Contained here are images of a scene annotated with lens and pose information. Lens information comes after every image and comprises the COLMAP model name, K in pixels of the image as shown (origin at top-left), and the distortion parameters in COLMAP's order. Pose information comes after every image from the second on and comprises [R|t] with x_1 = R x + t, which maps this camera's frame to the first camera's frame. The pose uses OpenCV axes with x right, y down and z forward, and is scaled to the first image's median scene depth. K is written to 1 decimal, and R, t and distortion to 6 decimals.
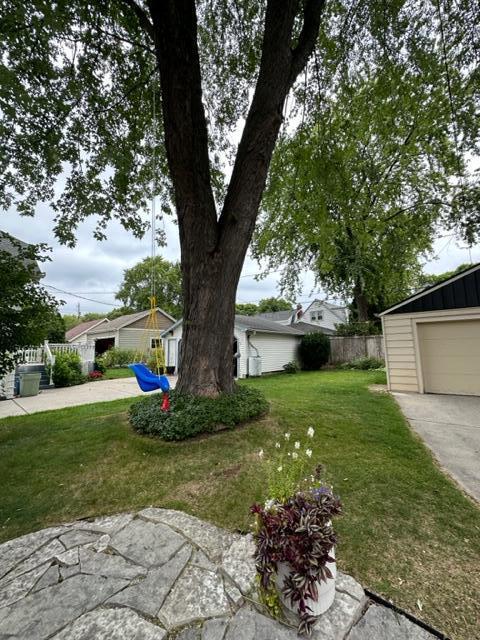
lens RADIAL K [[256.7, 0, 239.3], [0, 256.7, 320.3], [0, 0, 1]] dist [0.000382, 0.000527]
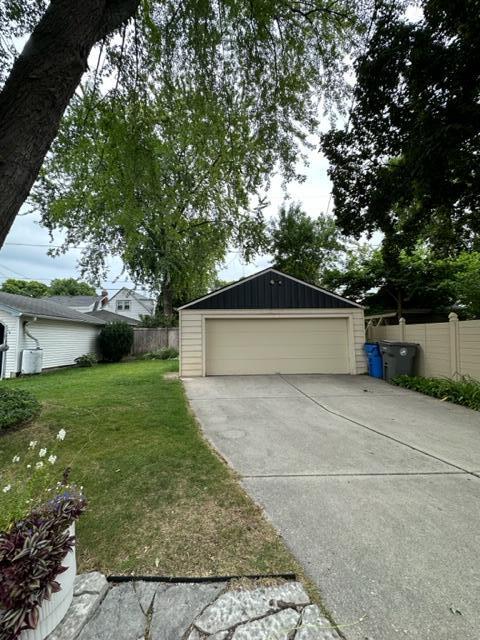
lens RADIAL K [[256.7, 0, 239.0], [0, 256.7, 320.0], [0, 0, 1]] dist [0.000382, 0.000527]
pose [[0.755095, 0.054181, 0.653372, 0.026852], [-0.076181, 0.997080, 0.005358, -0.000256], [-0.651174, -0.053821, 0.757018, -0.006993]]
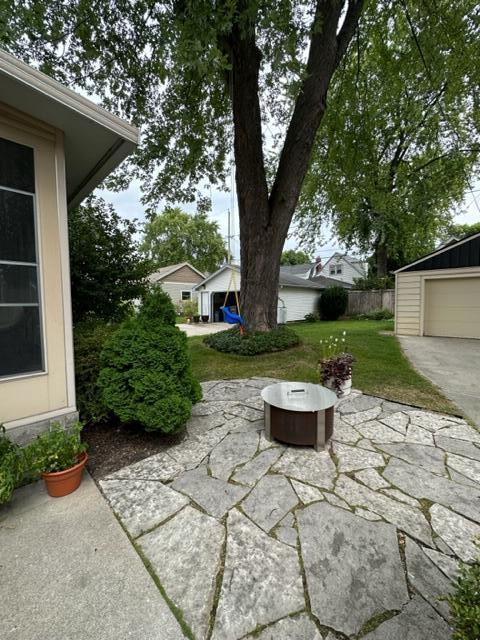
lens RADIAL K [[256.7, 0, 239.2], [0, 256.7, 319.2], [0, 0, 1]] dist [0.000382, 0.000527]
pose [[0.998469, 0.012312, -0.053918, -0.097700], [-0.002543, 0.984095, 0.177624, -0.016440], [0.055247, -0.177215, 0.982620, -0.233792]]
